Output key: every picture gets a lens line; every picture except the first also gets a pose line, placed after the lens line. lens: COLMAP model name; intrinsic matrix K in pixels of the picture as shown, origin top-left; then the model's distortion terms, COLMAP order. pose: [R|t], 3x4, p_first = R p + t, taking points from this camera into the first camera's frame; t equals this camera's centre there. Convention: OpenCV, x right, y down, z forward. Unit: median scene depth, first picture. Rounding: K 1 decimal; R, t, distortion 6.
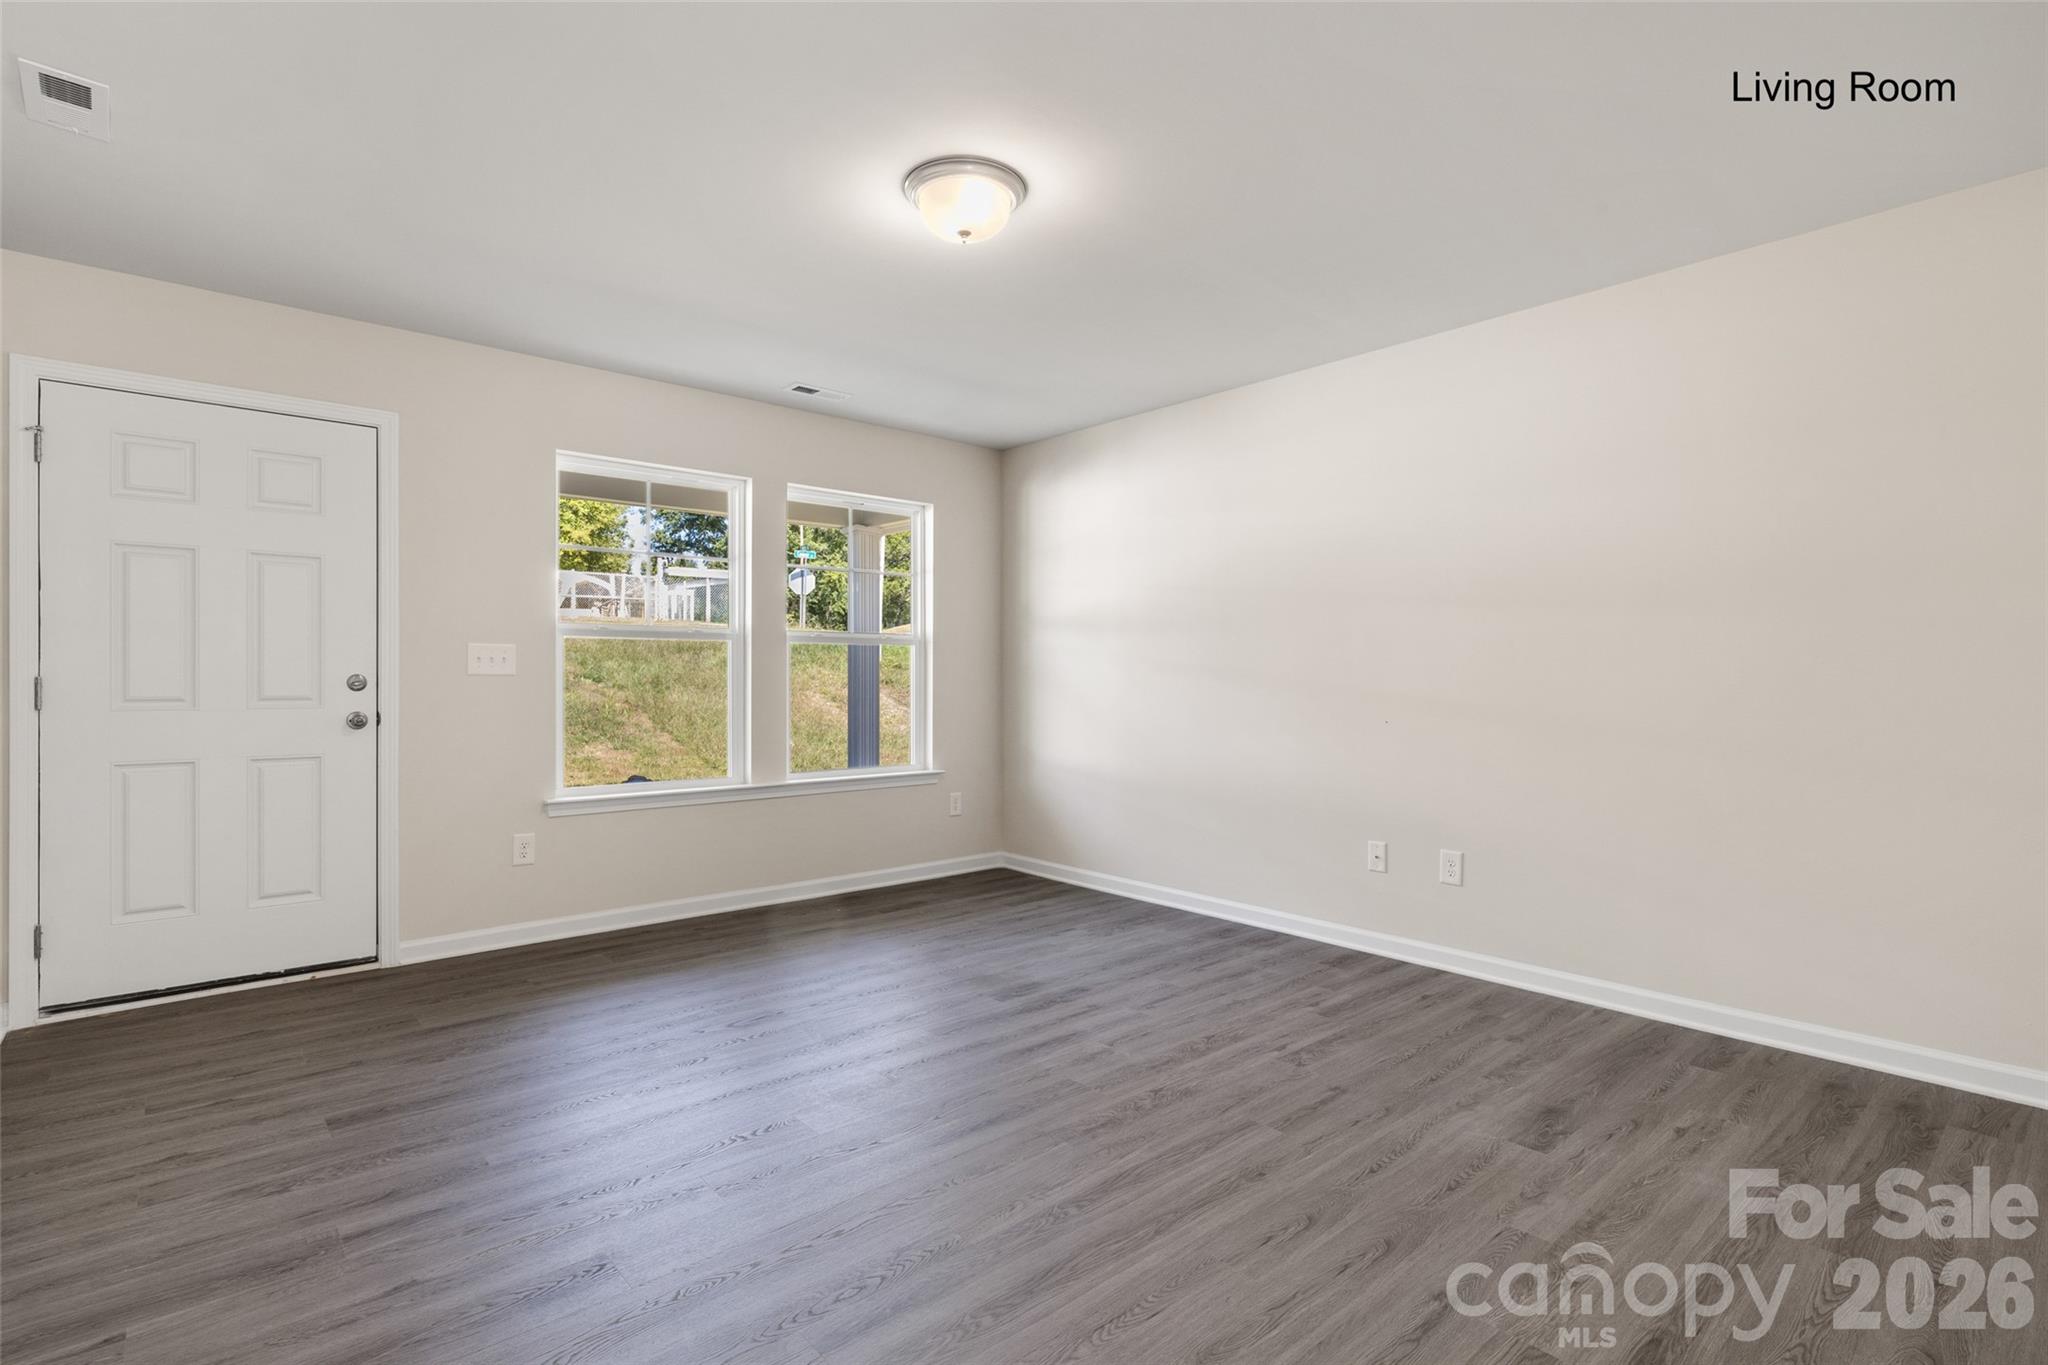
lens RADIAL K [[966.7, 0, 1018.9], [0, 966.7, 668.9], [0, 0, 1]] dist [-0.006024, -0.001097]
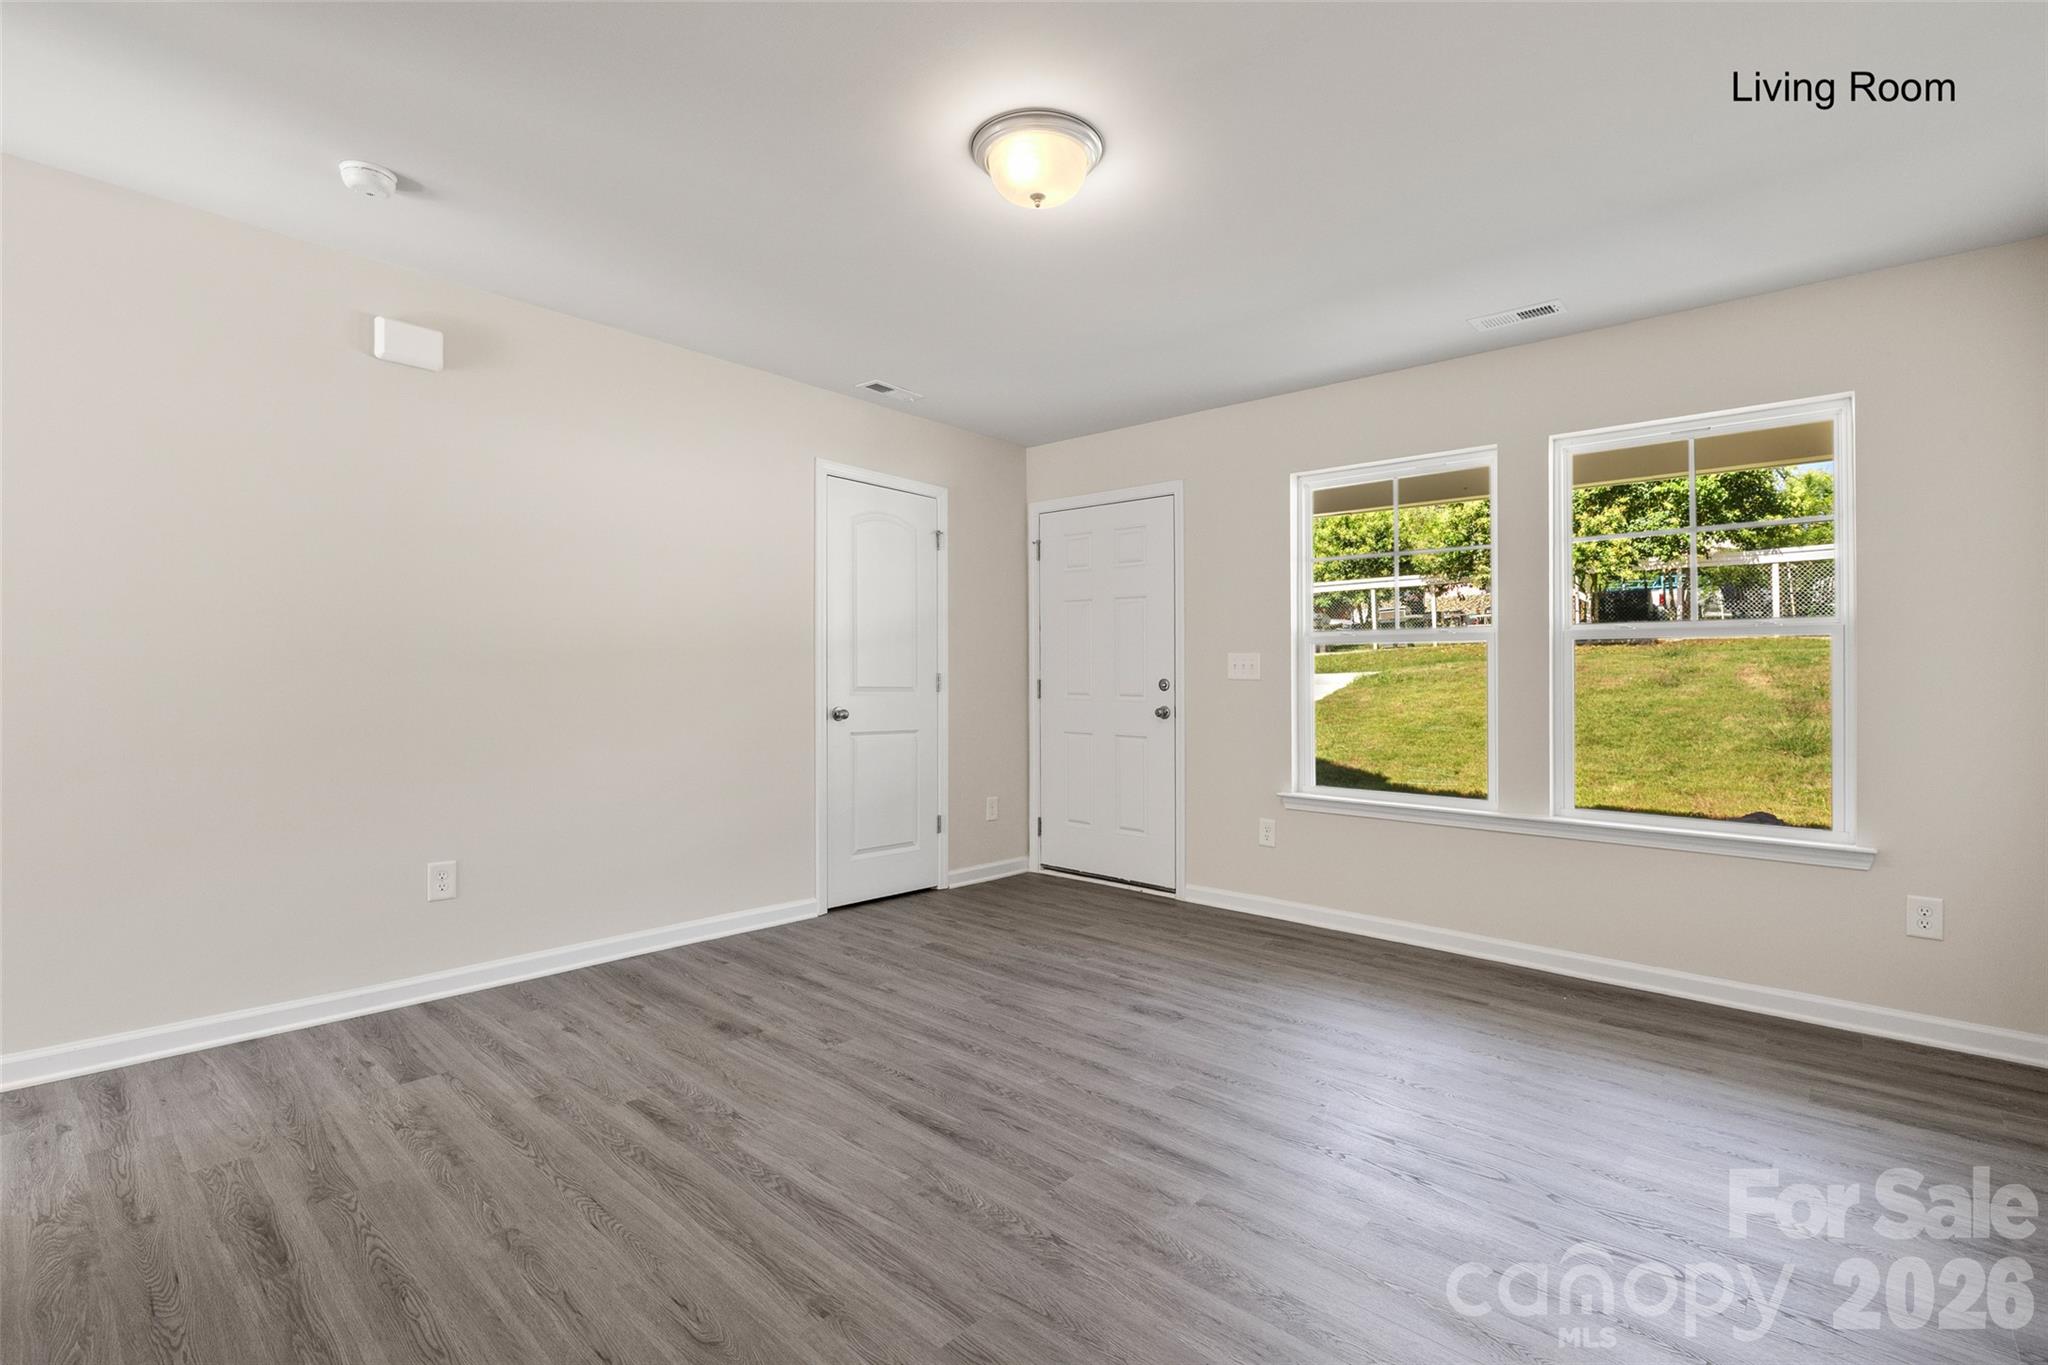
lens RADIAL K [[934.5, 0, 1019.0], [0, 934.5, 689.2], [0, 0, 1]] dist [-0.011657, -0.000678]
pose [[0.116654, 0.007709, -0.993143, 0.776667], [-0.004012, 0.999965, 0.007291, 0.015032], [0.993165, 0.003134, 0.116680, 0.827039]]
